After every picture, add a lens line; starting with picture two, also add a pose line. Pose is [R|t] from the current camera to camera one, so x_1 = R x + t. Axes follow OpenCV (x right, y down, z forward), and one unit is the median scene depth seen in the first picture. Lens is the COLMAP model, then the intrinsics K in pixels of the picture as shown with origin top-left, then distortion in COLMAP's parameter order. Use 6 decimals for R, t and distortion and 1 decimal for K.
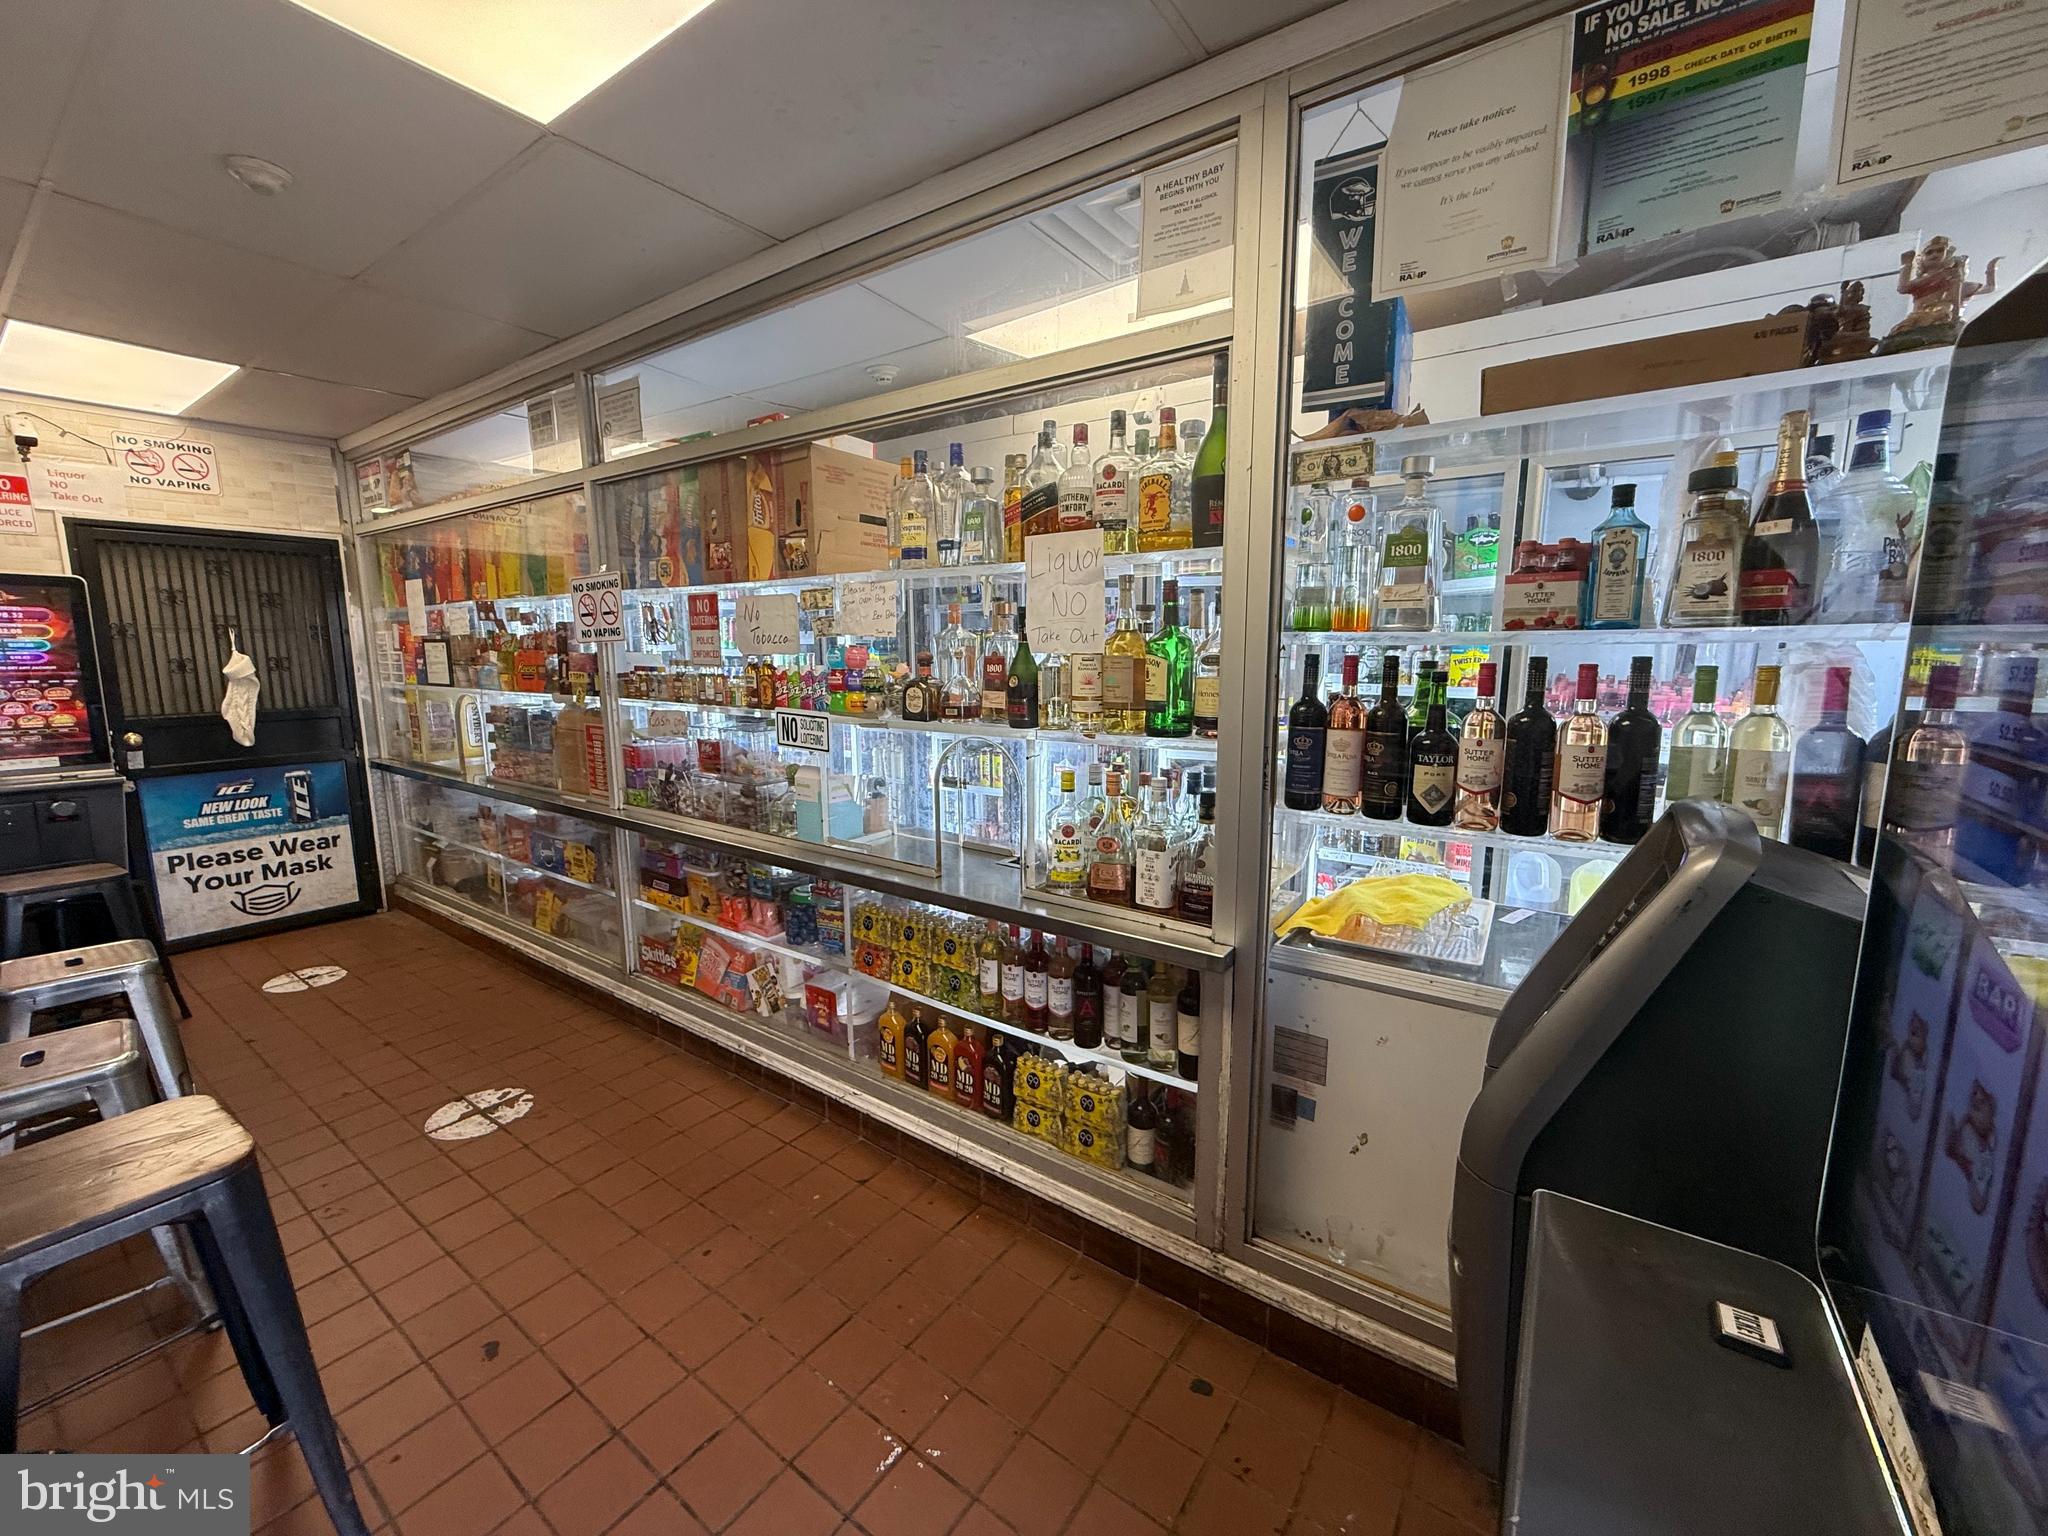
lens RADIAL K [[819.1, 0, 1016.2], [0, 819.1, 762.0], [0, 0, 1]] dist [0.002437, -0.000443]
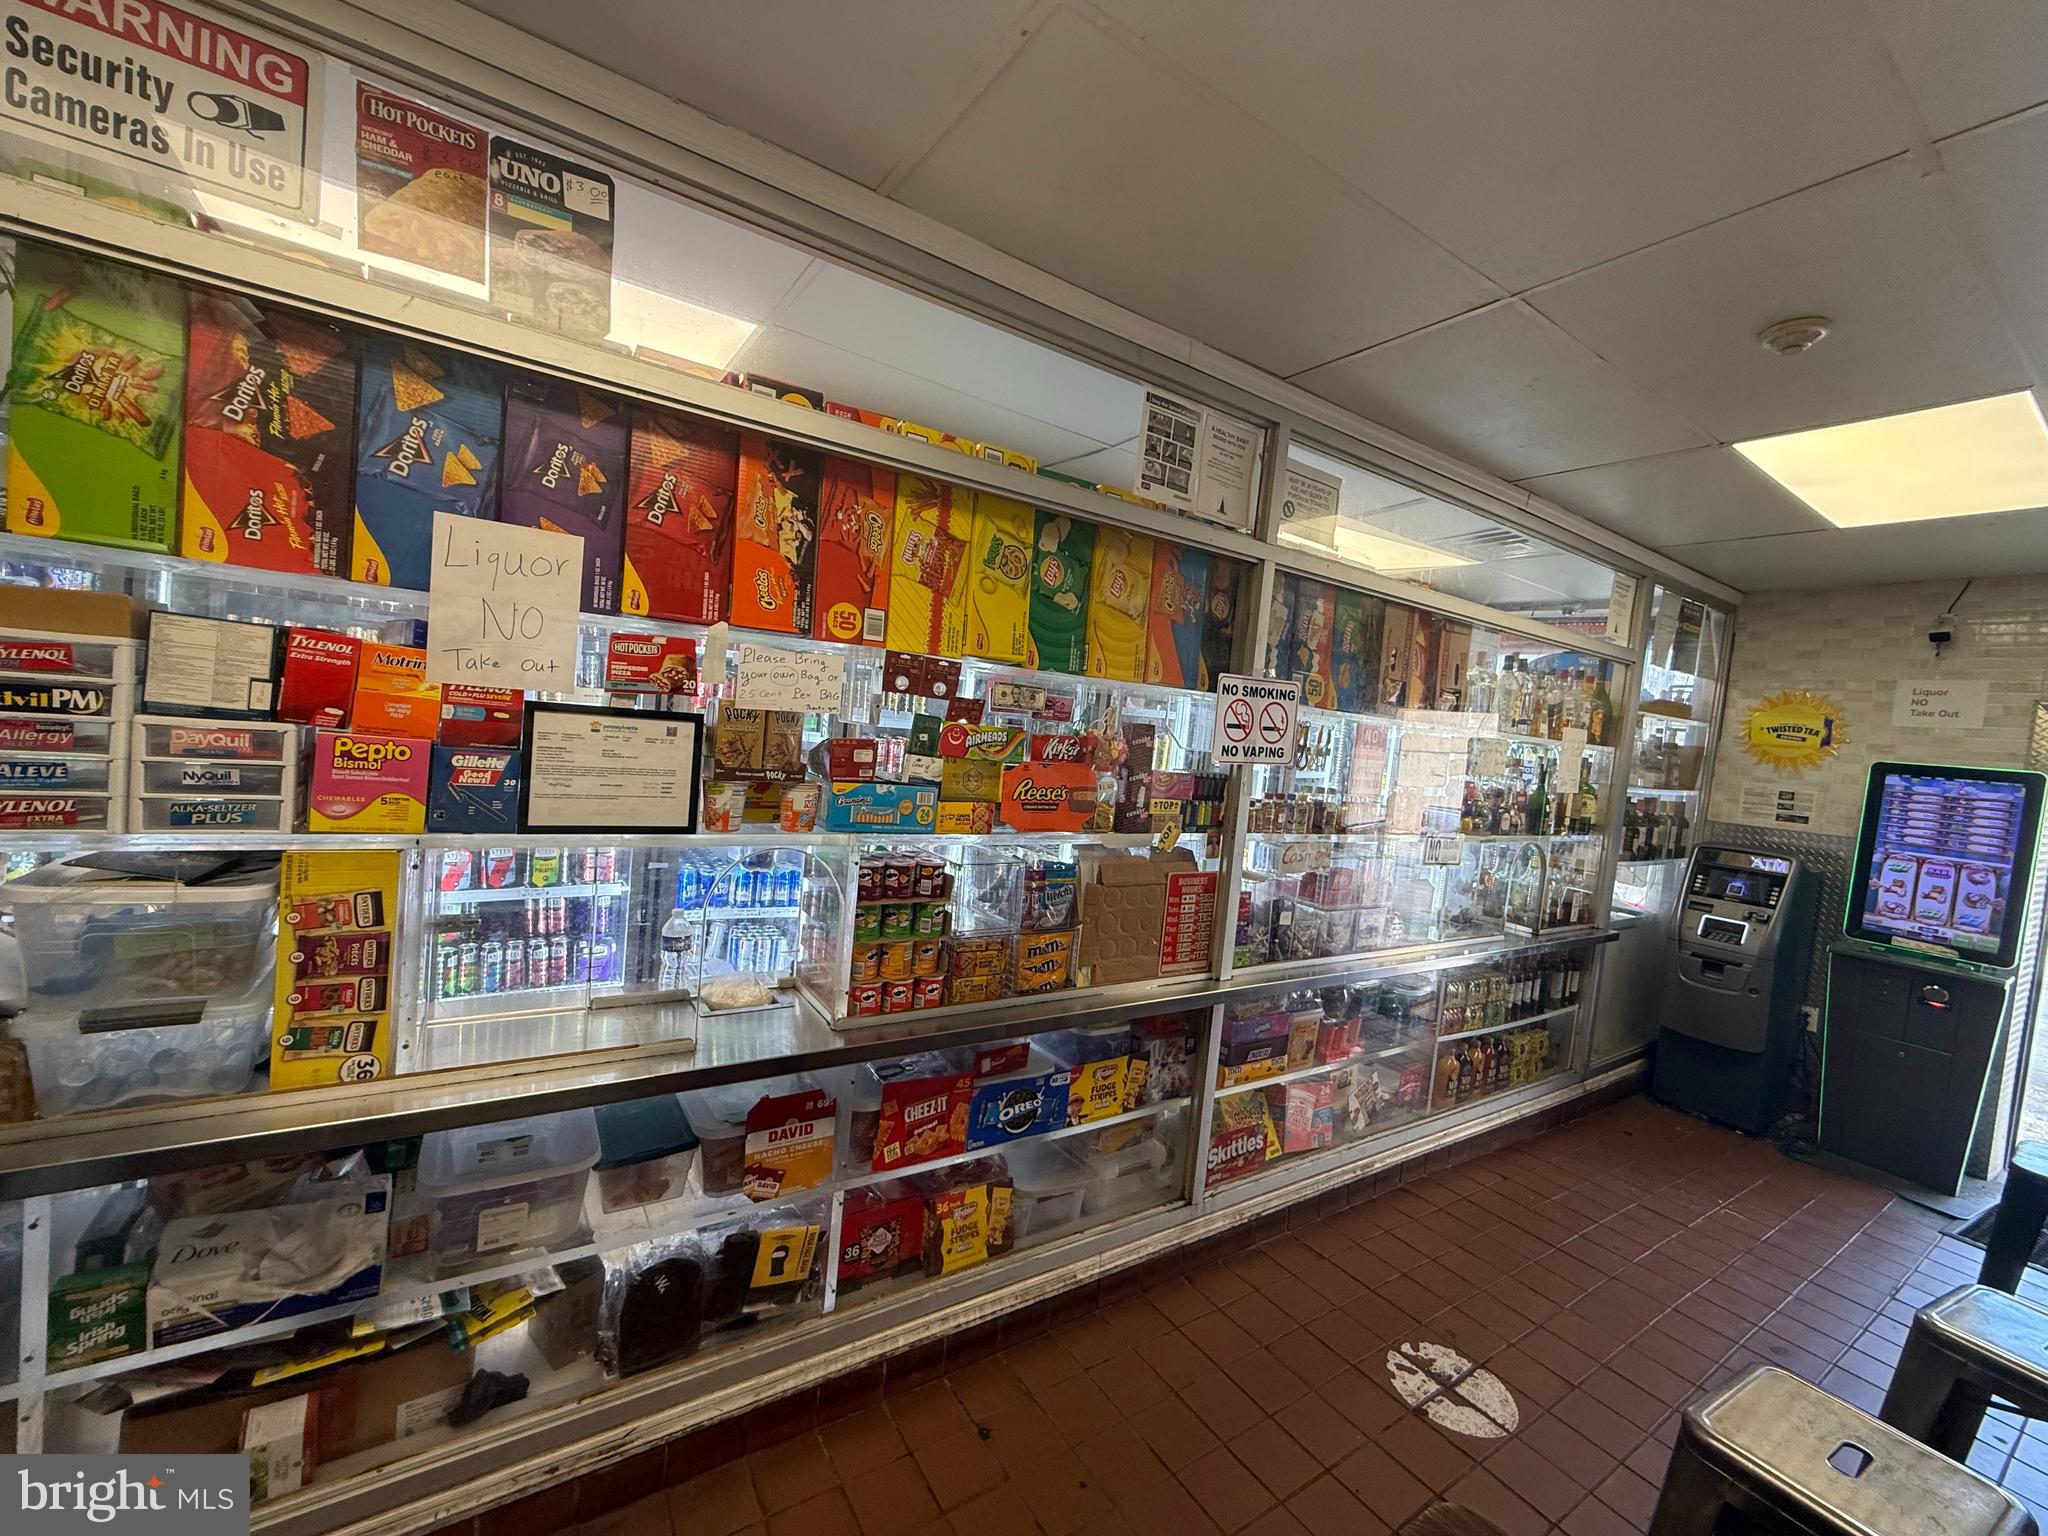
lens RADIAL K [[819.1, 0, 1015.2], [0, 819.1, 768.4], [0, 0, 1]] dist [0.002437, -0.000443]
pose [[0.367070, -0.010433, 0.930135, -1.395246], [0.058686, 0.998205, -0.011963, -0.153983], [-0.928340, 0.058977, 0.367024, 0.979785]]
